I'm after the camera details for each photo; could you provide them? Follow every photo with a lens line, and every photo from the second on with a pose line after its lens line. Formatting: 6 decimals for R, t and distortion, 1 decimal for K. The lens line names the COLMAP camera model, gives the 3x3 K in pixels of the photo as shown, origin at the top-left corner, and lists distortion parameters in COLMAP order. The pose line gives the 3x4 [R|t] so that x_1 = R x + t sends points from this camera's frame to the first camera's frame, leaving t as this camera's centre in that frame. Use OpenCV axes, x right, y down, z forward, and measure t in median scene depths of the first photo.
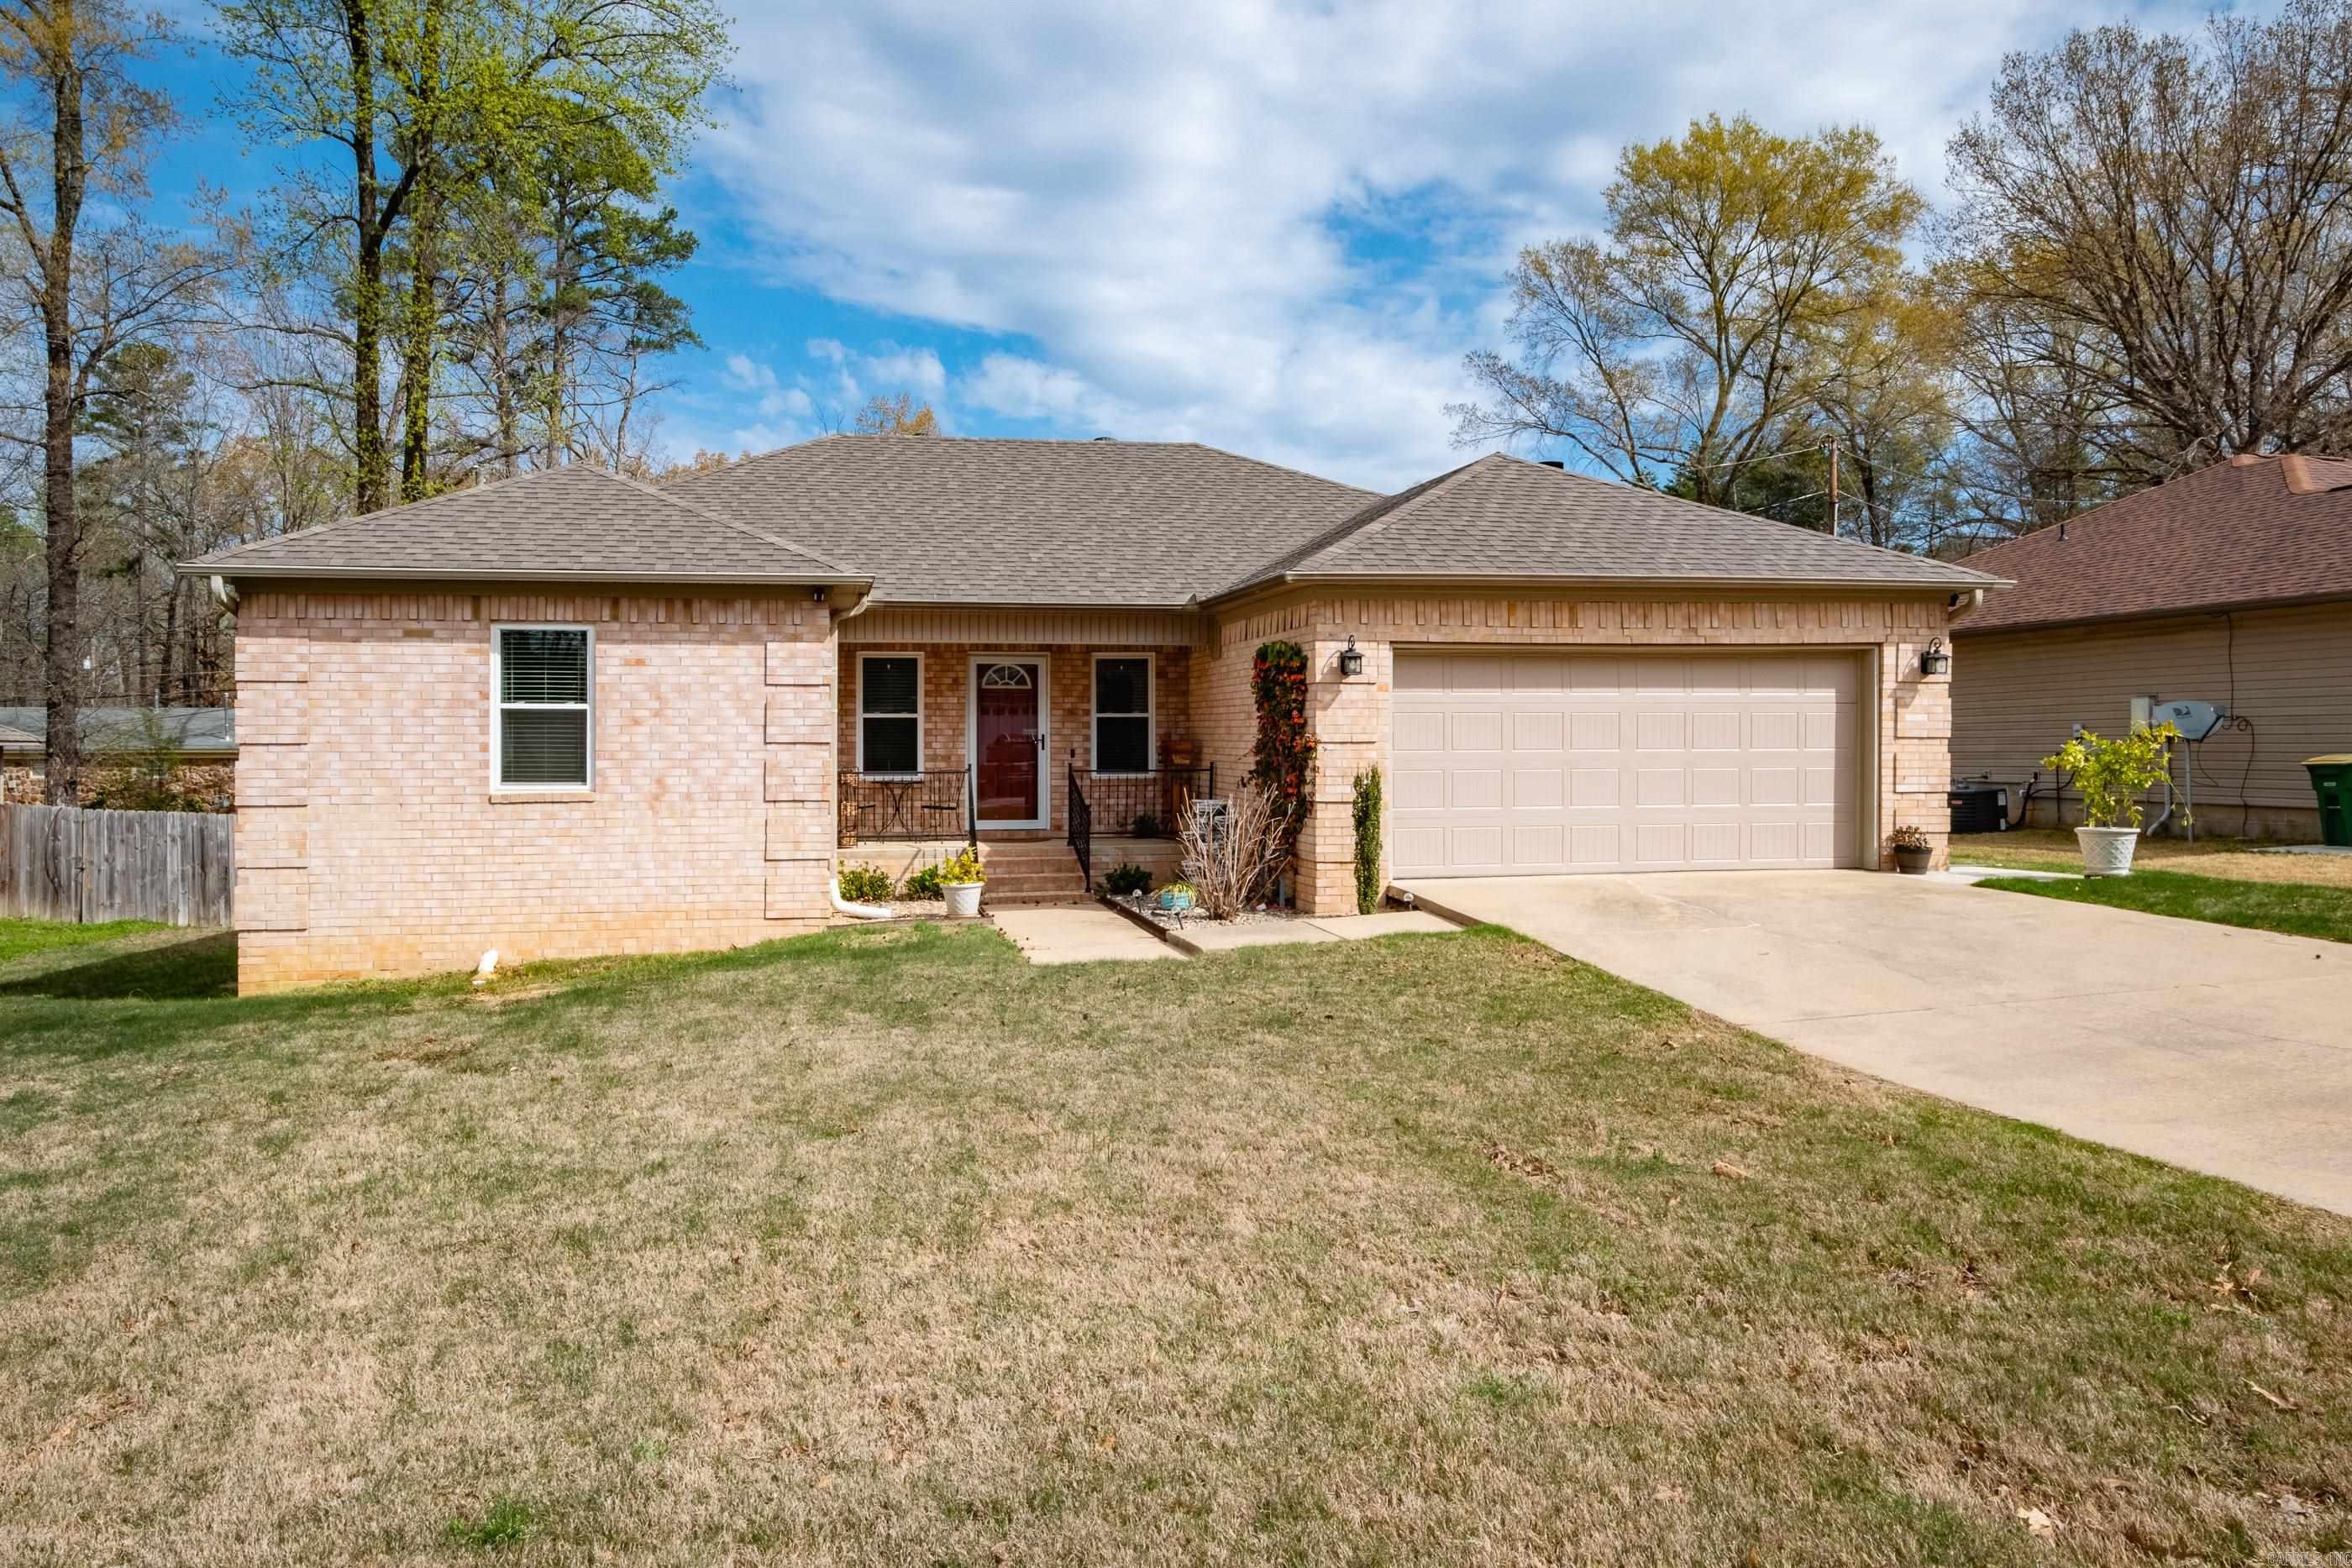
lens RADIAL K [[1516.1, 0, 1083.7], [0, 1516.1, 783.7], [0, 0, 1]] dist [0.000282, 0.000428]
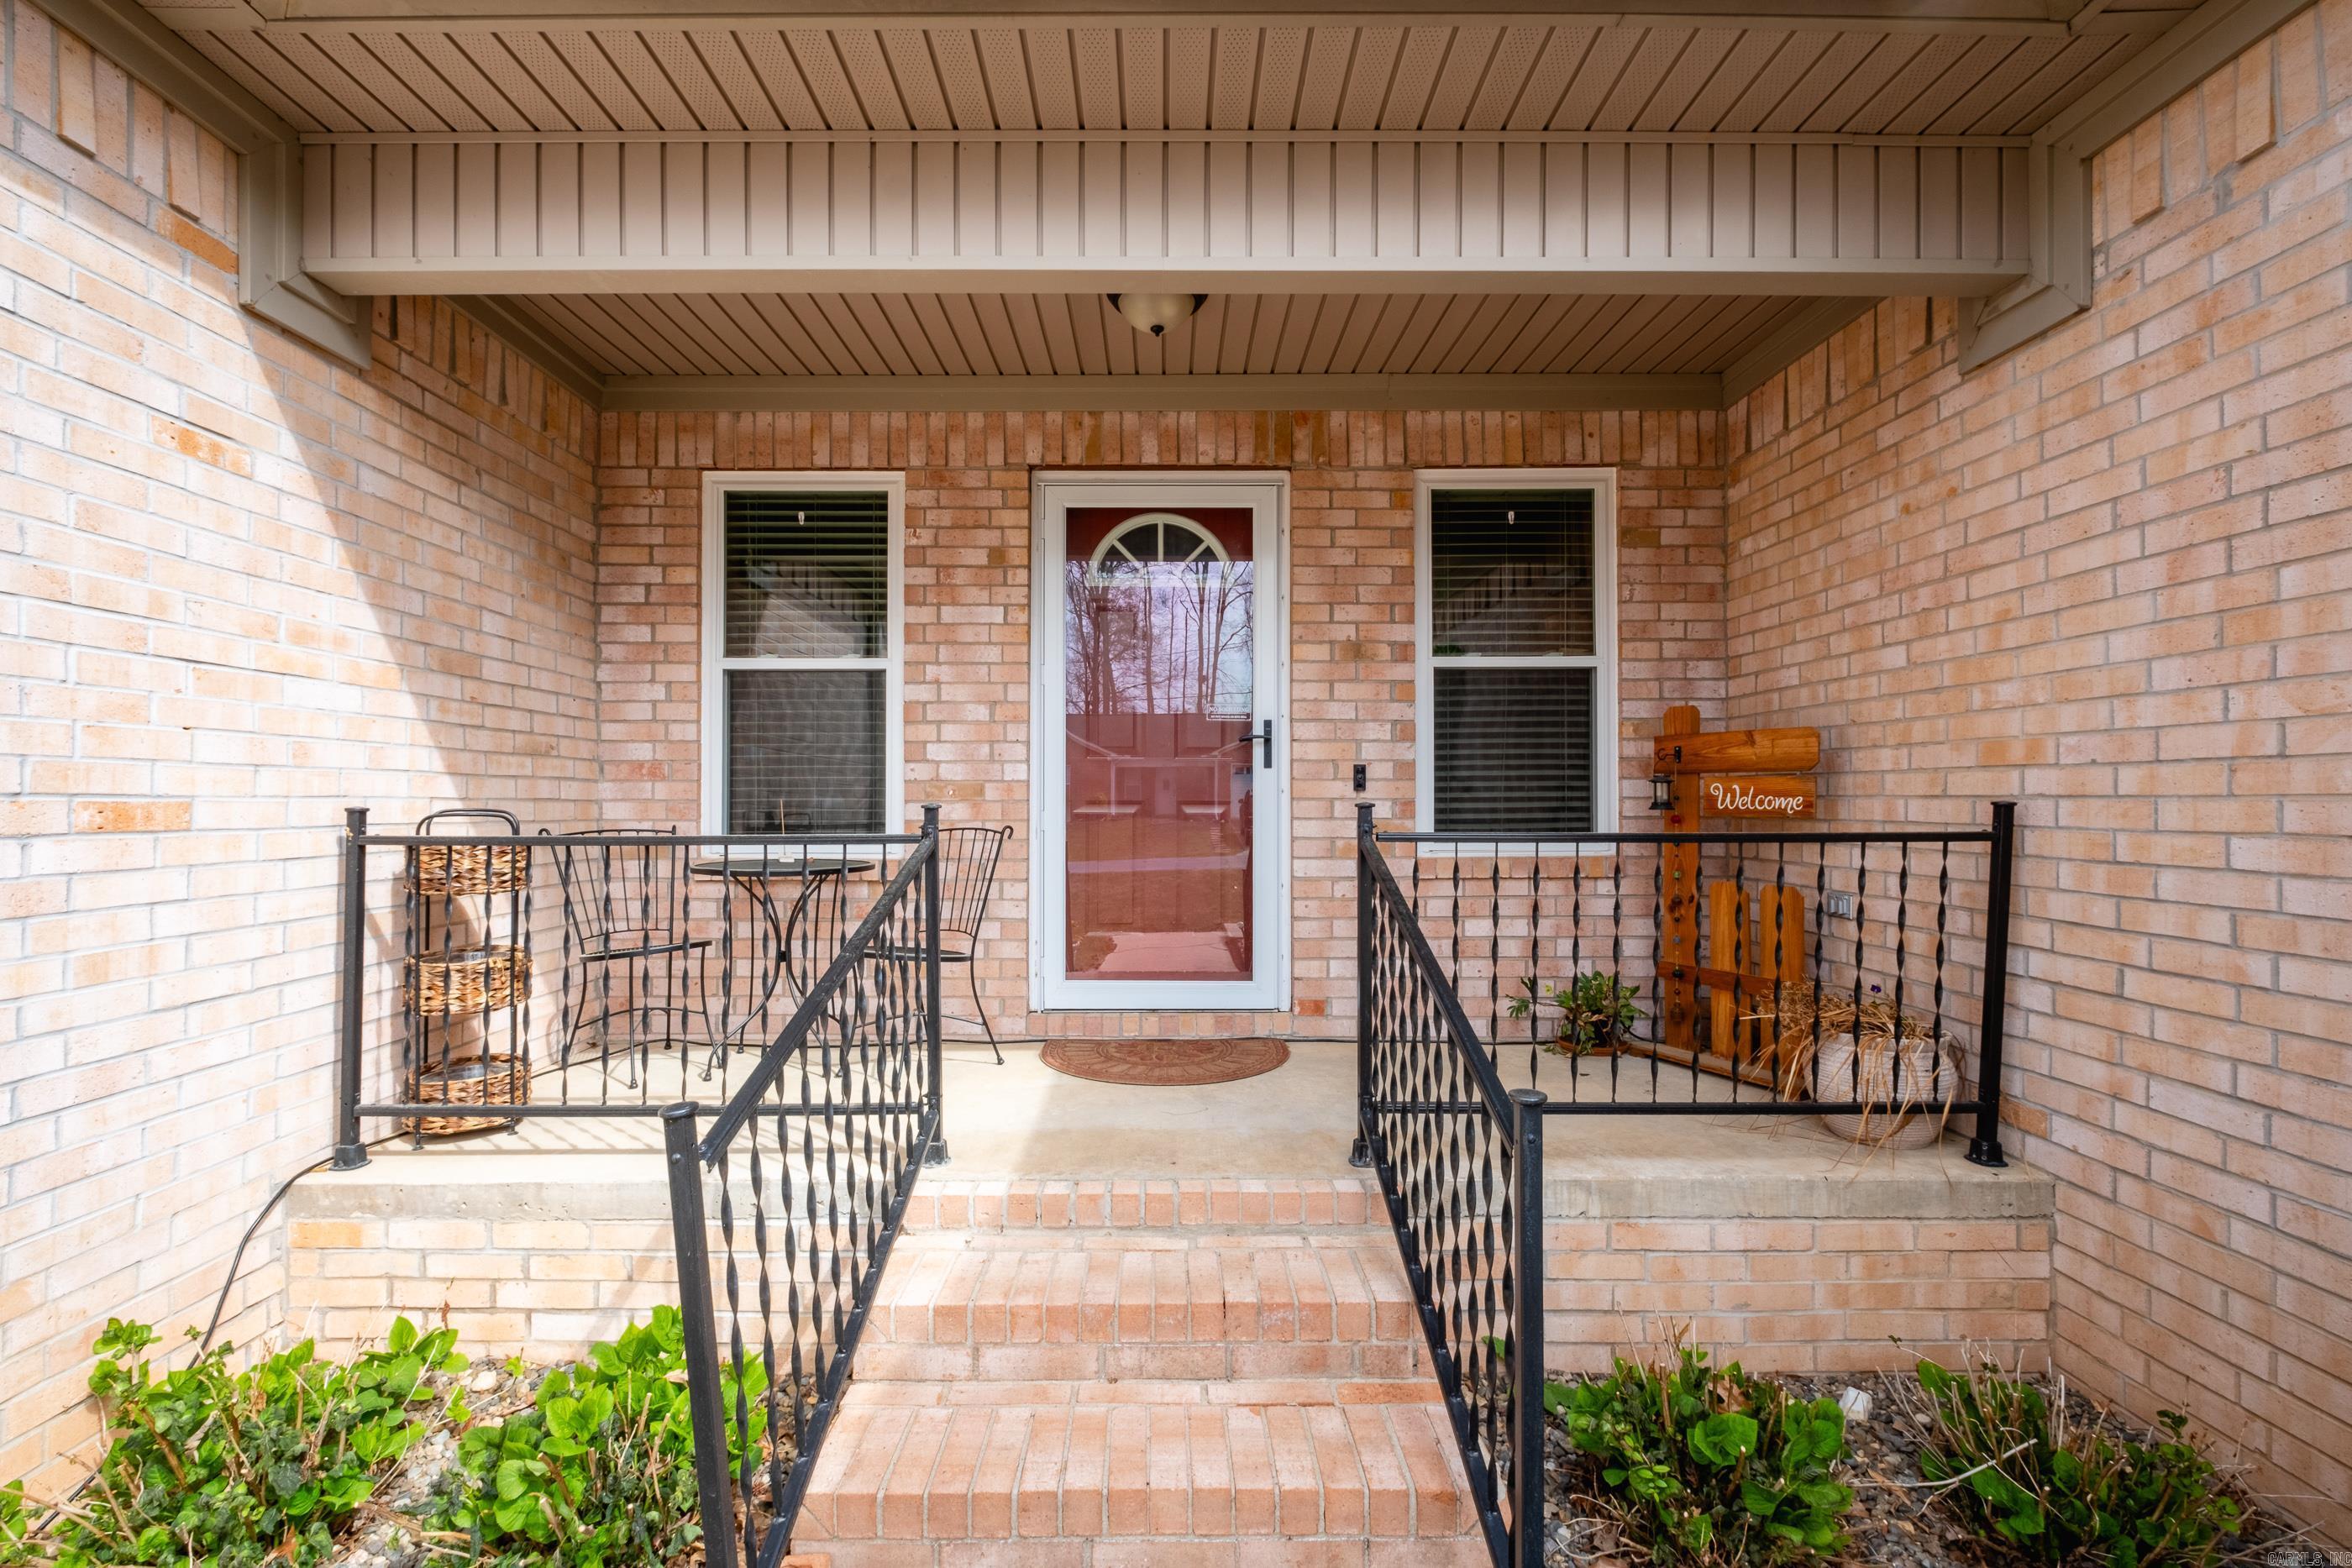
lens RADIAL K [[1057.0, 0, 1139.8], [0, 1057.0, 791.9], [0, 0, 1]] dist [0.001100, -0.000446]
pose [[0.982762, 0.000632, -0.184873, -0.014500], [-0.007339, 0.999339, -0.035595, -0.010973], [0.184728, 0.036338, 0.982118, 0.974077]]
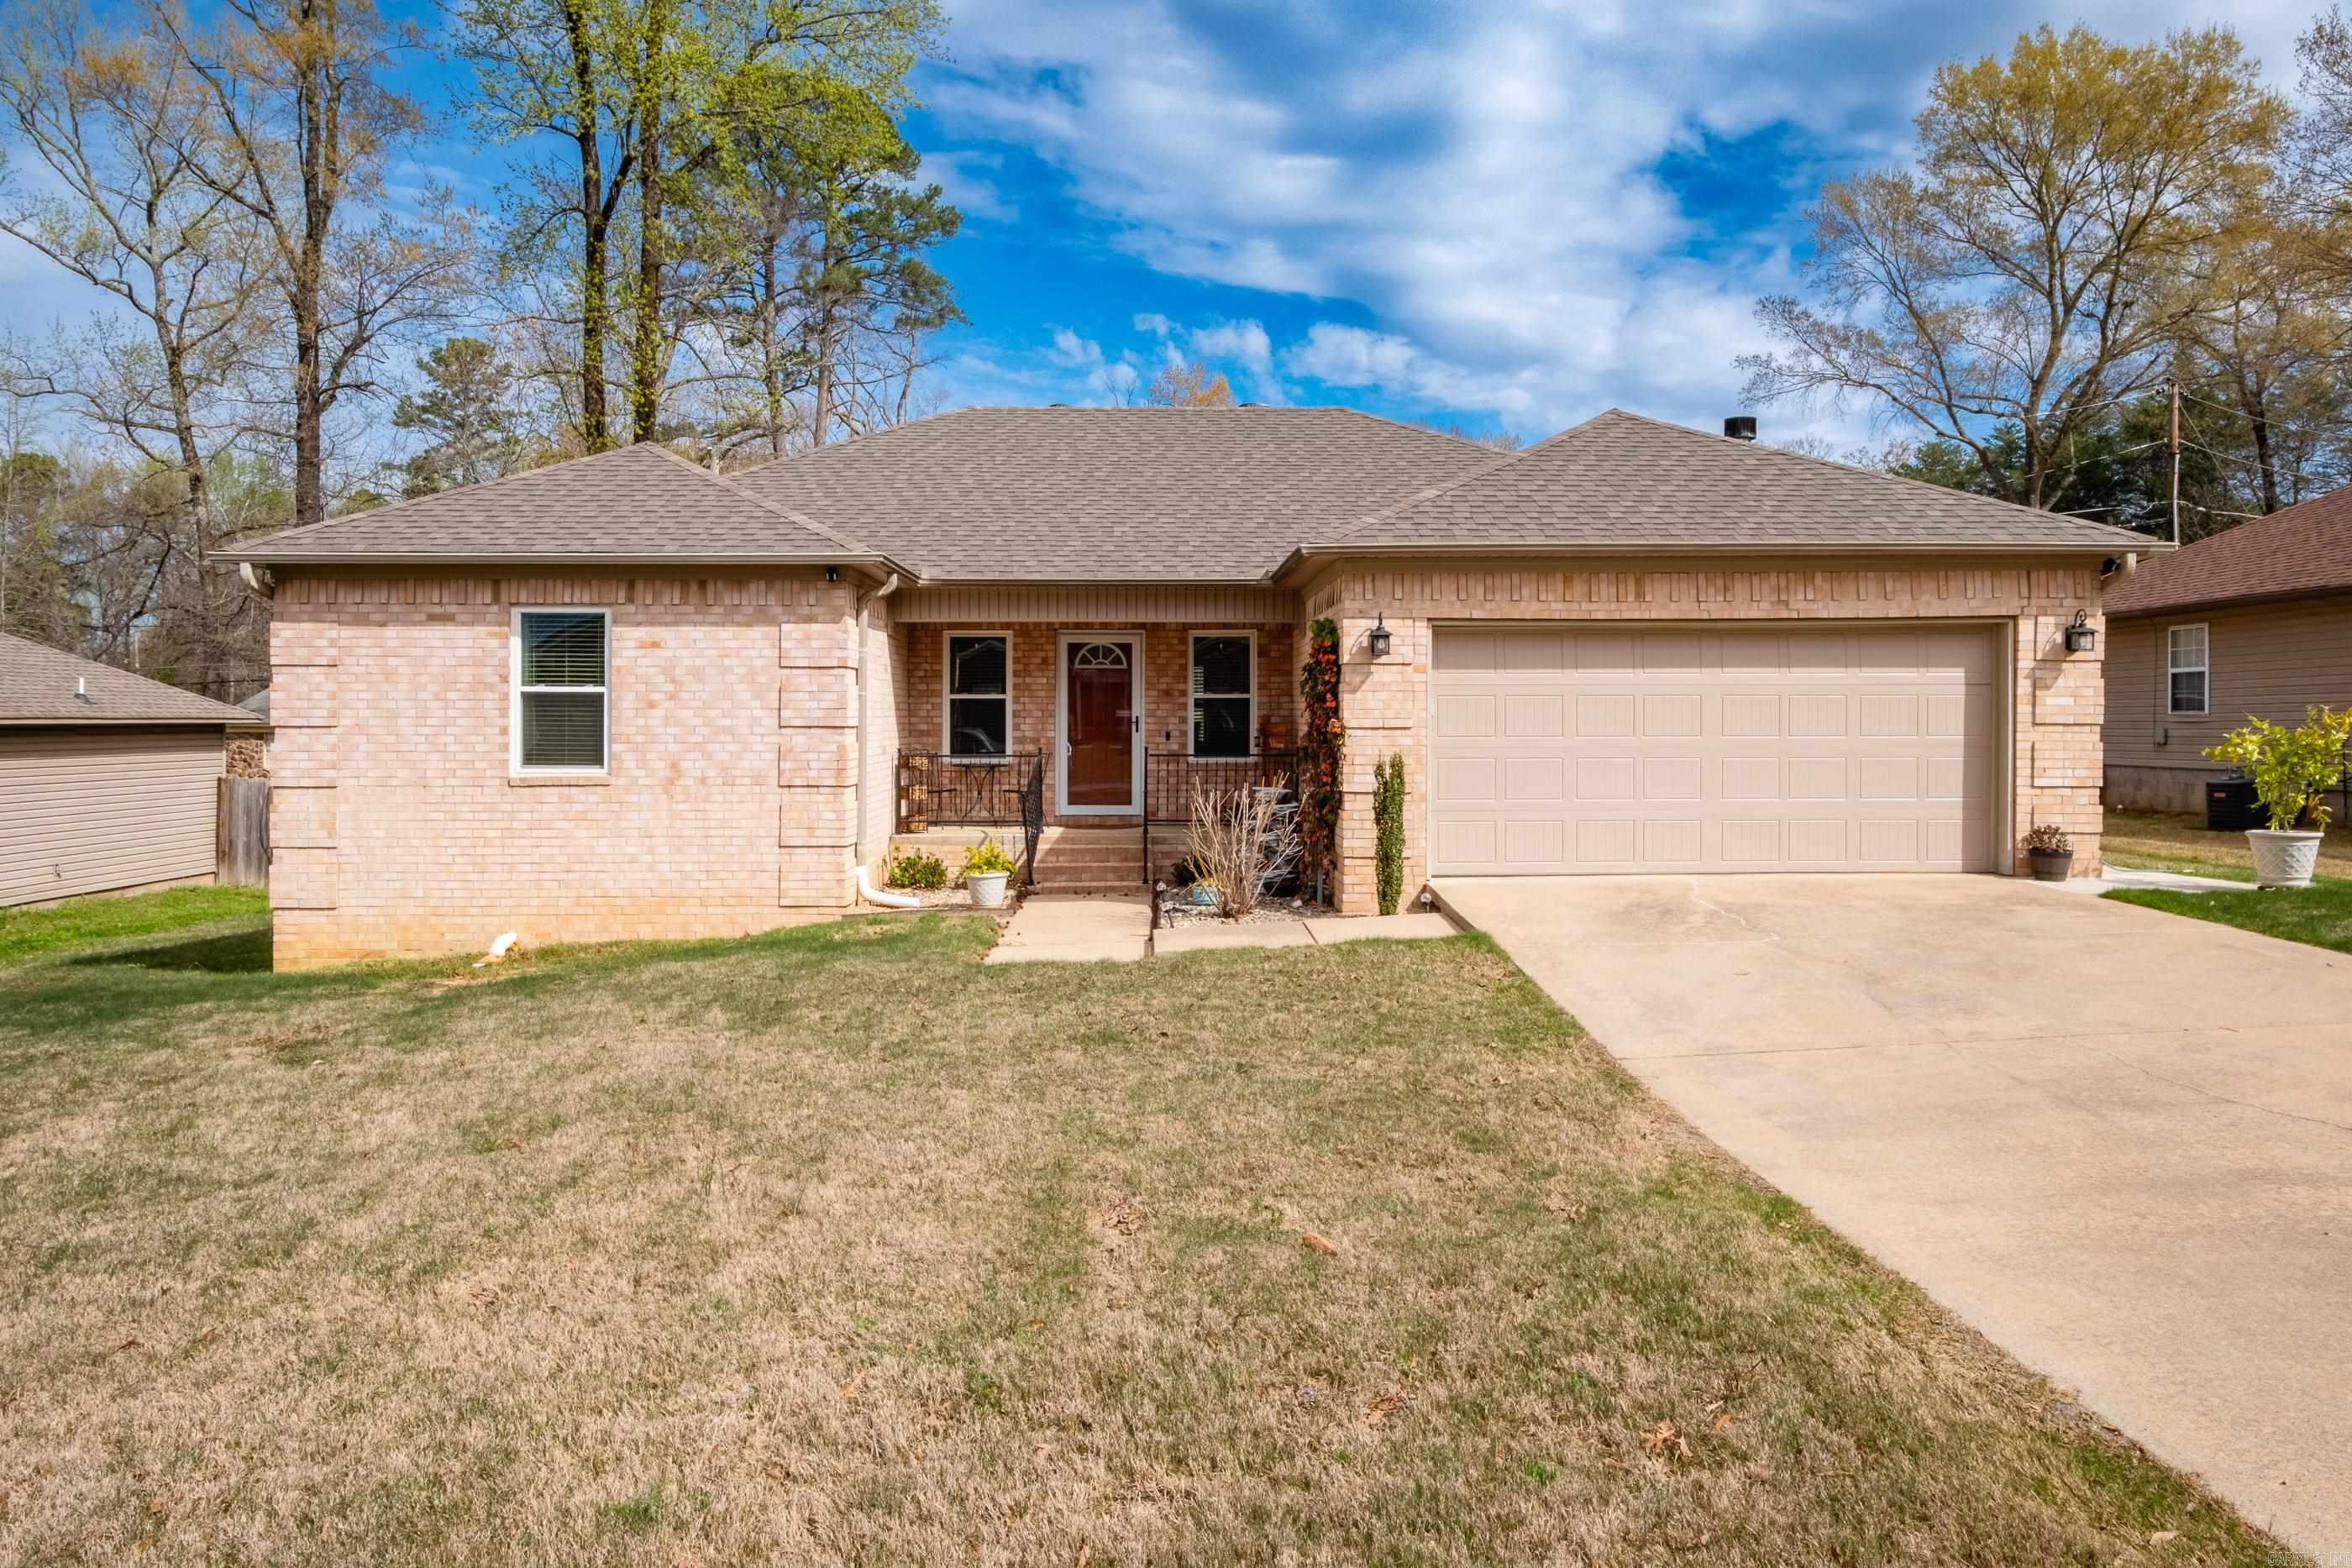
lens RADIAL K [[1547.1, 0, 1178.4], [0, 1547.1, 752.6], [0, 0, 1]] dist [0.004706, 0.002764]
pose [[0.989533, 0.005688, -0.144198, 0.177127], [-0.006381, 0.999970, -0.004343, -0.006867], [0.144169, 0.005218, 0.989539, 0.046385]]
